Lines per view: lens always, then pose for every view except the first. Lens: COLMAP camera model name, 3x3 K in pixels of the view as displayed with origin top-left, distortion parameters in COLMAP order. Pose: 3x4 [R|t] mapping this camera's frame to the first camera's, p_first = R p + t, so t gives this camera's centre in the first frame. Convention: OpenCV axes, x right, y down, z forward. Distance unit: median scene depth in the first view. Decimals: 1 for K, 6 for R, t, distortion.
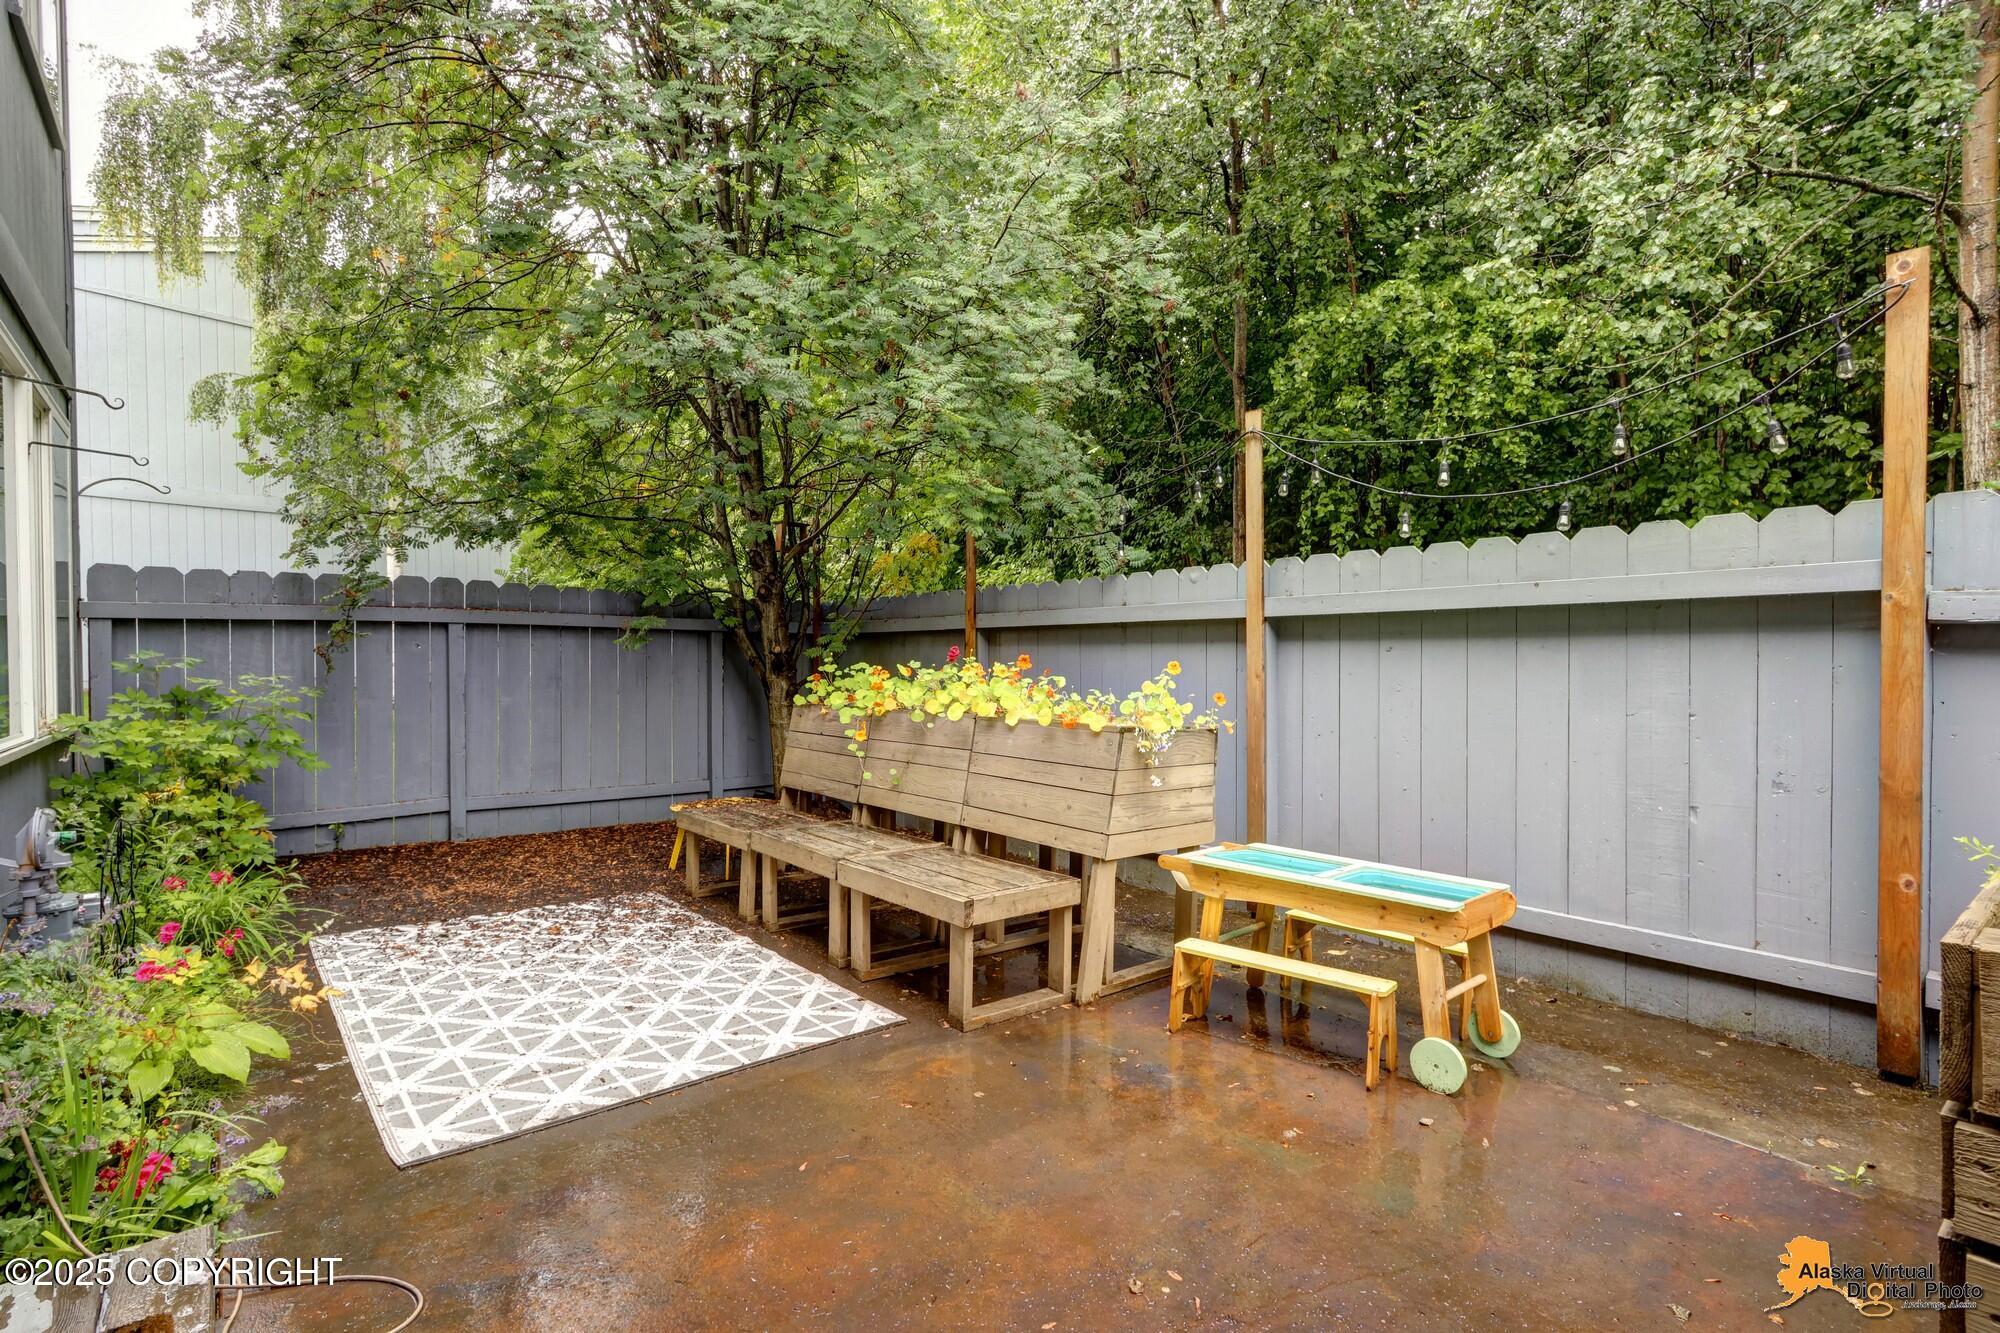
lens RADIAL K [[958.0, 0, 1001.0], [0, 958.0, 689.6], [0, 0, 1]] dist [0.000188, -0.000075]
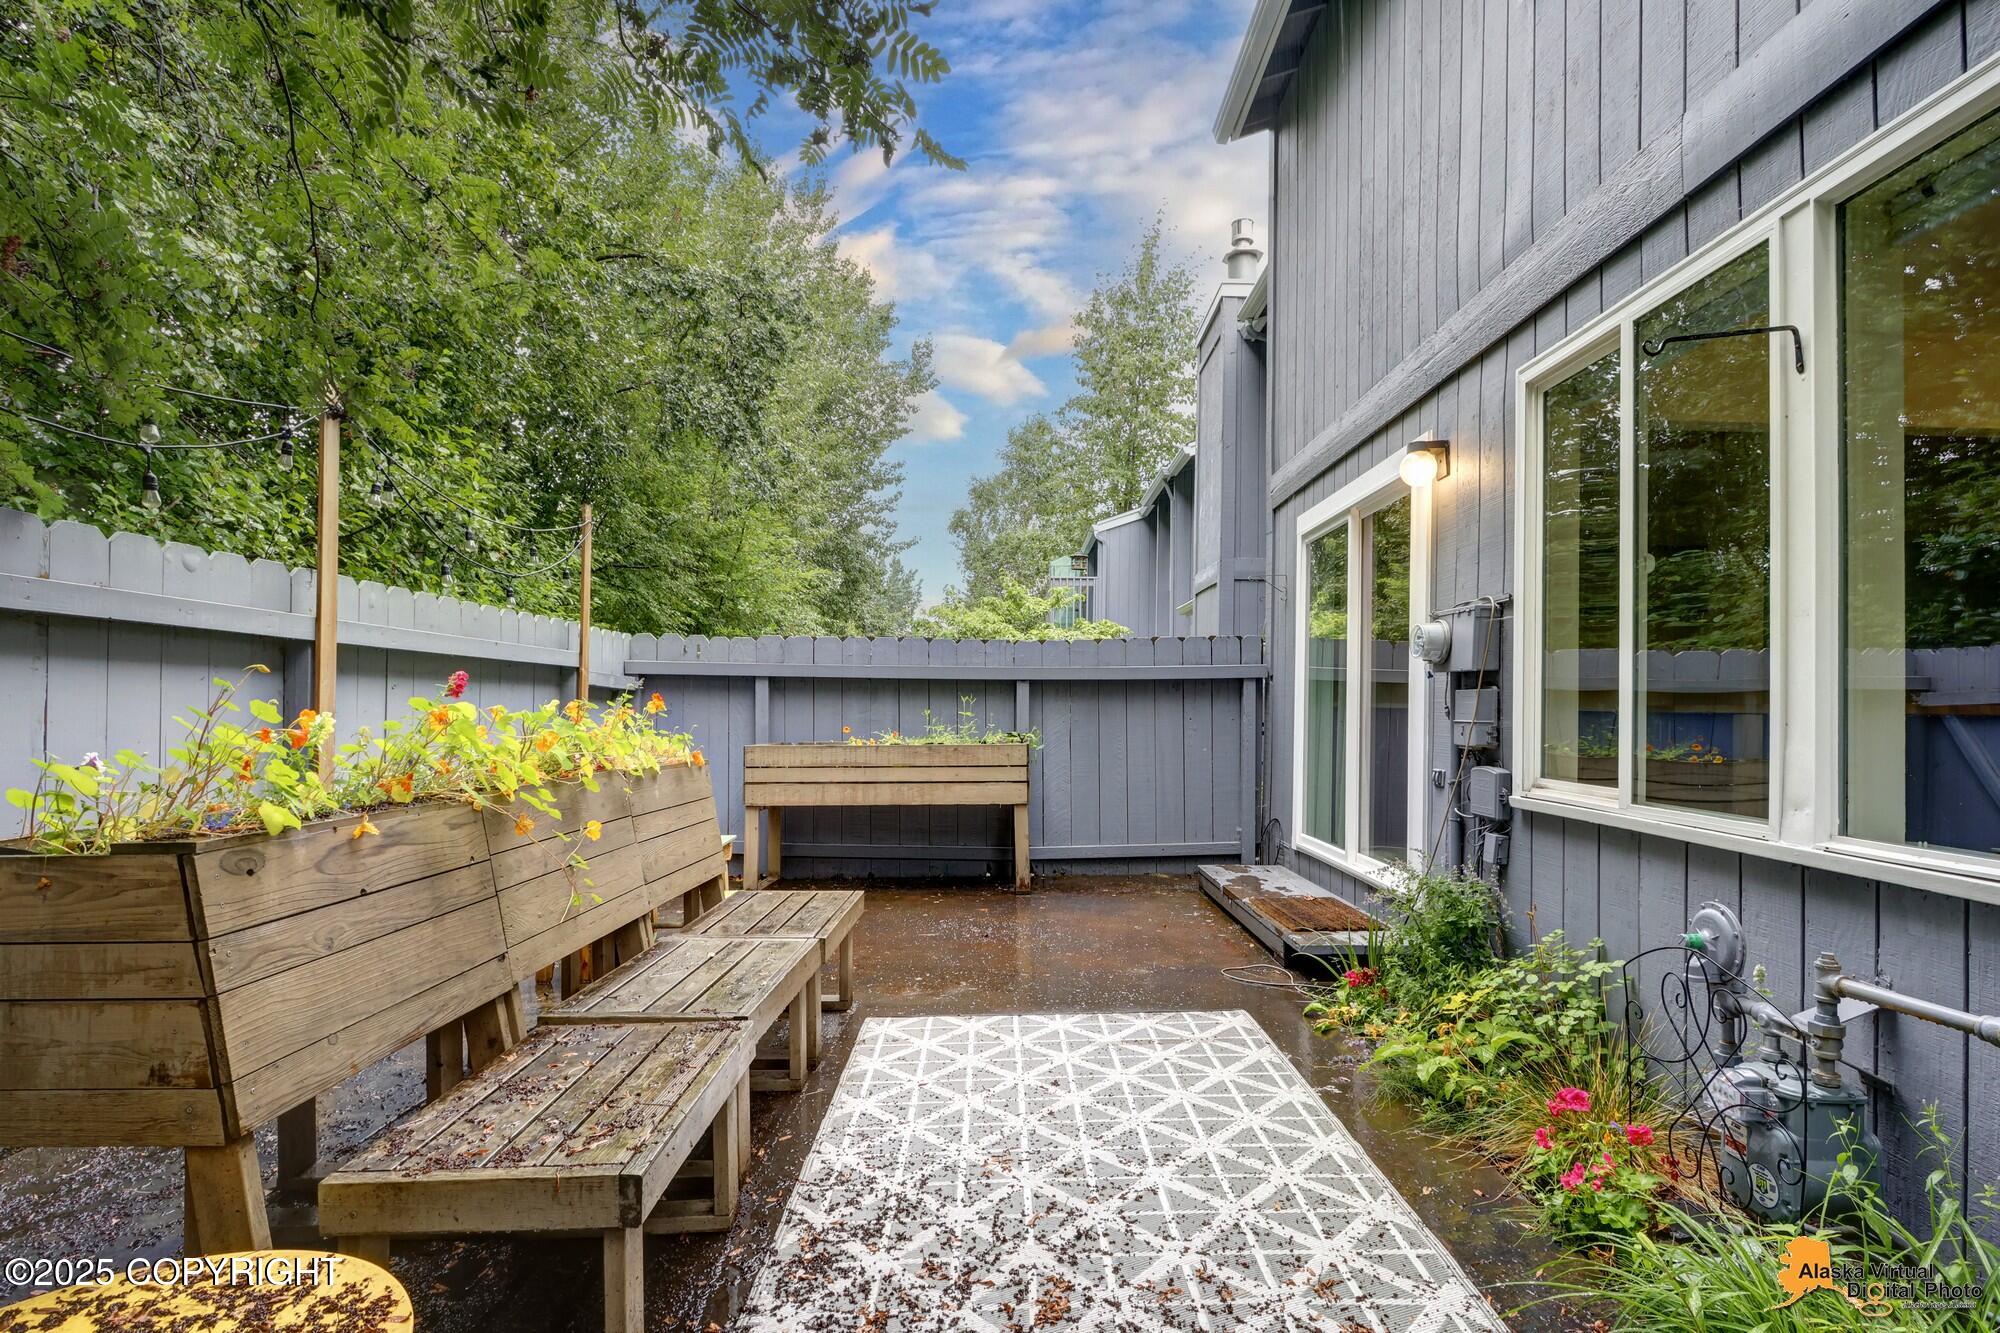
lens RADIAL K [[958.0, 0, 1001.0], [0, 958.0, 689.6], [0, 0, 1]] dist [0.000188, -0.000075]
pose [[-0.764829, 0.004822, 0.644215, -0.830862], [0.009606, 0.999946, 0.003920, -0.044758], [-0.644162, 0.009186, -0.764834, 1.527870]]
